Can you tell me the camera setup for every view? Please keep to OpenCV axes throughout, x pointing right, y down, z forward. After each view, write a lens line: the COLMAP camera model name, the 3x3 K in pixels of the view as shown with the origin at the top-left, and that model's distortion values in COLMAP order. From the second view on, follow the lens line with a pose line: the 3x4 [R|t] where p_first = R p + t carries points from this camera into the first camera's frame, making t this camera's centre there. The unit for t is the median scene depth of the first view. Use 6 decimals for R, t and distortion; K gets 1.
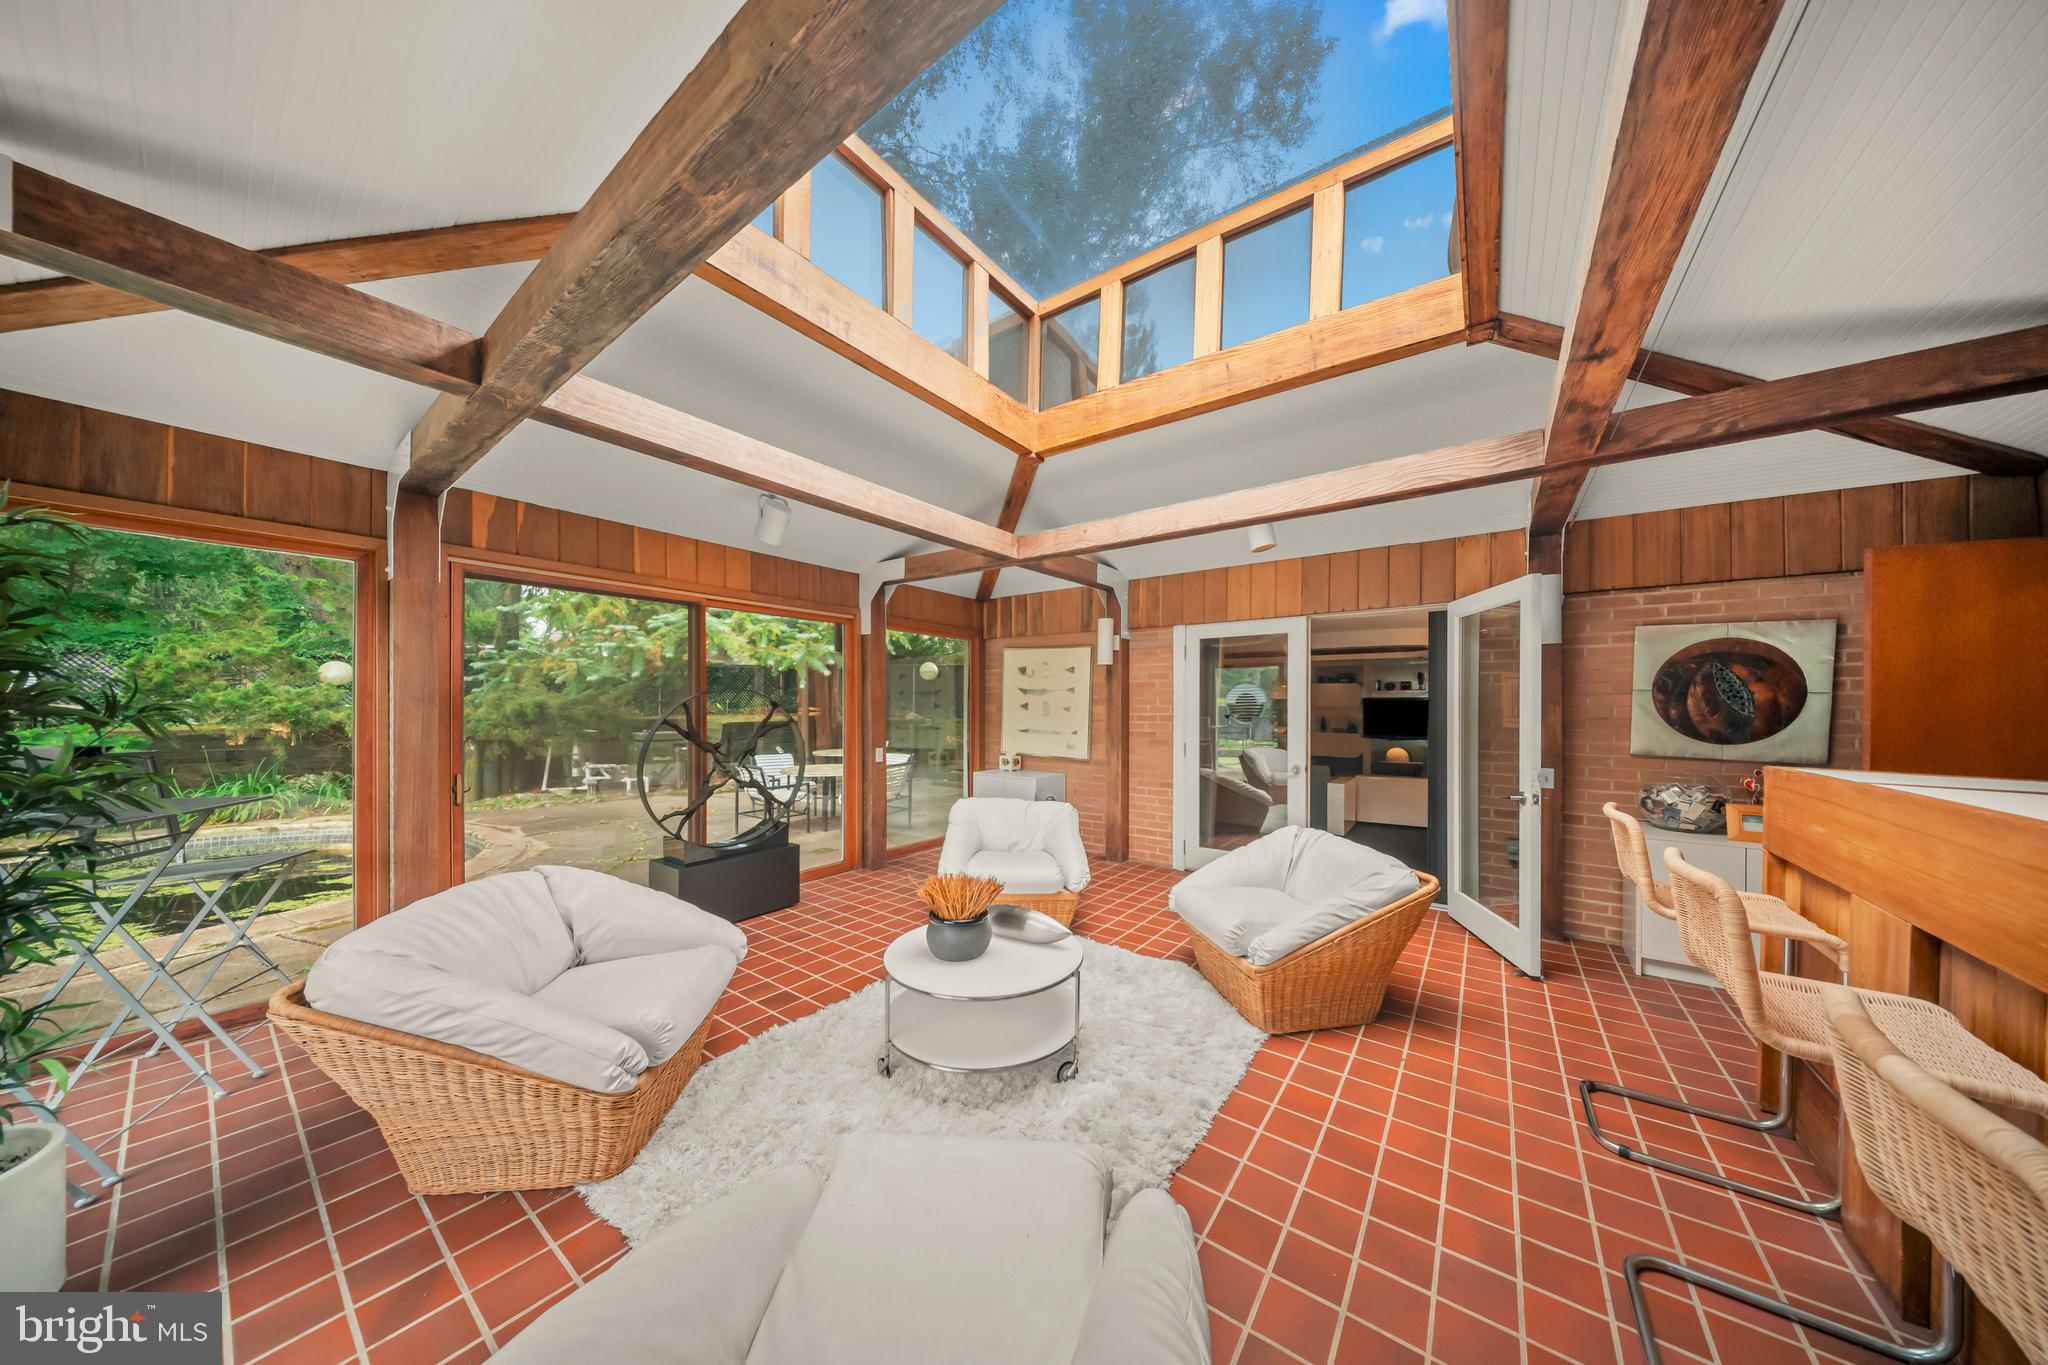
lens RADIAL K [[612.6, 0, 1038.0], [0, 612.6, 688.7], [0, 0, 1]] dist [-0.001336, -0.000140]
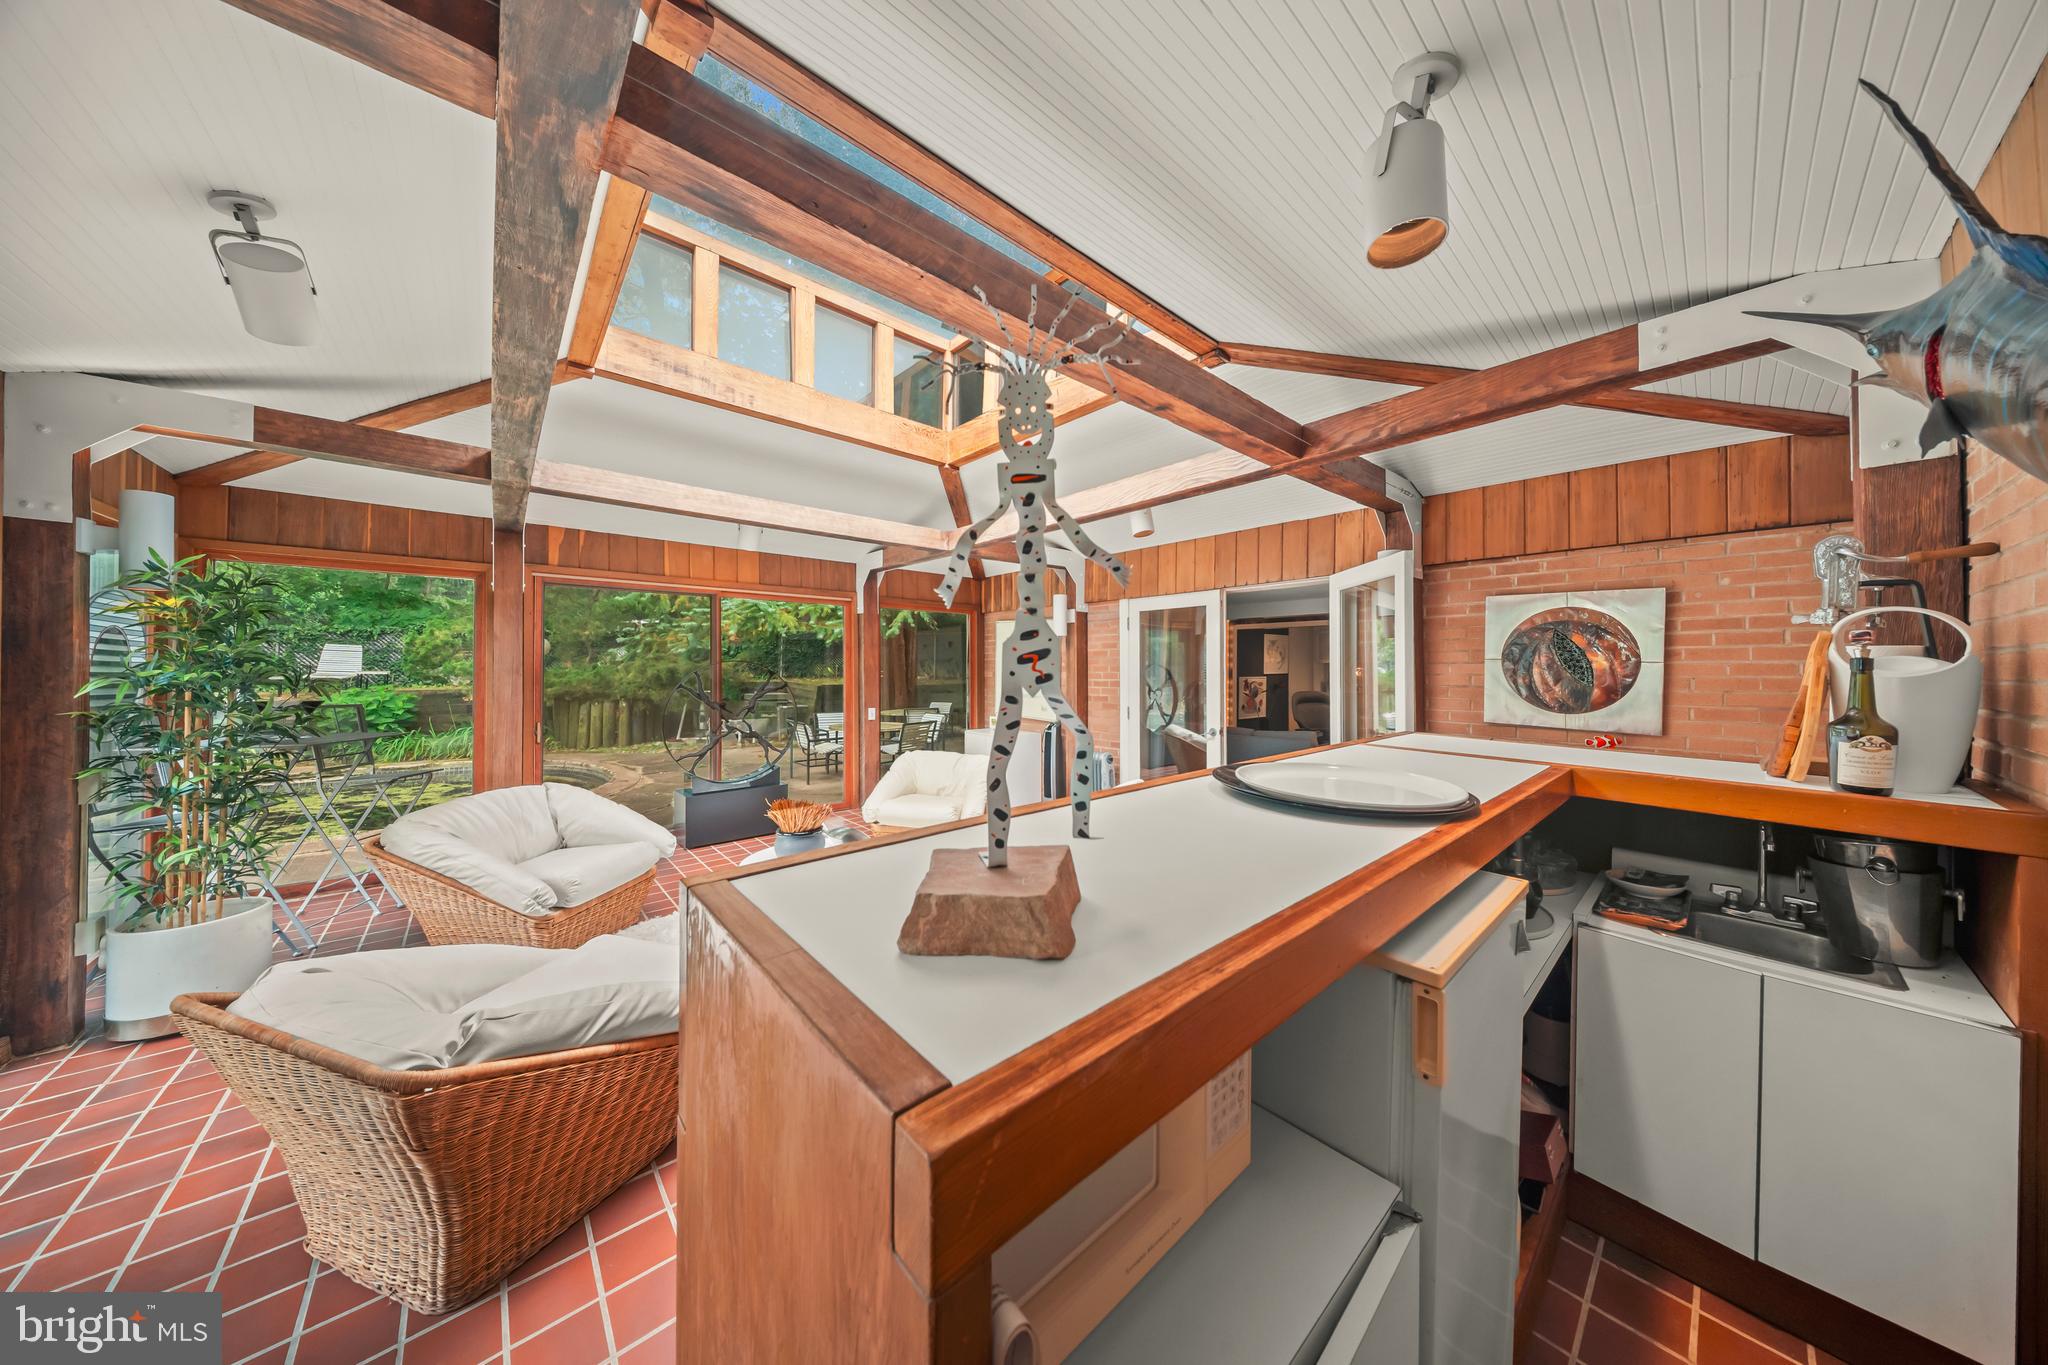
lens RADIAL K [[615.7, 0, 1045.0], [0, 615.7, 643.2], [0, 0, 1]] dist [0.000468, -0.000022]
pose [[0.977879, -0.010484, -0.208909, 0.491170], [0.007820, 0.999877, -0.013574, -0.016717], [0.209026, 0.011640, 0.977841, -0.162300]]
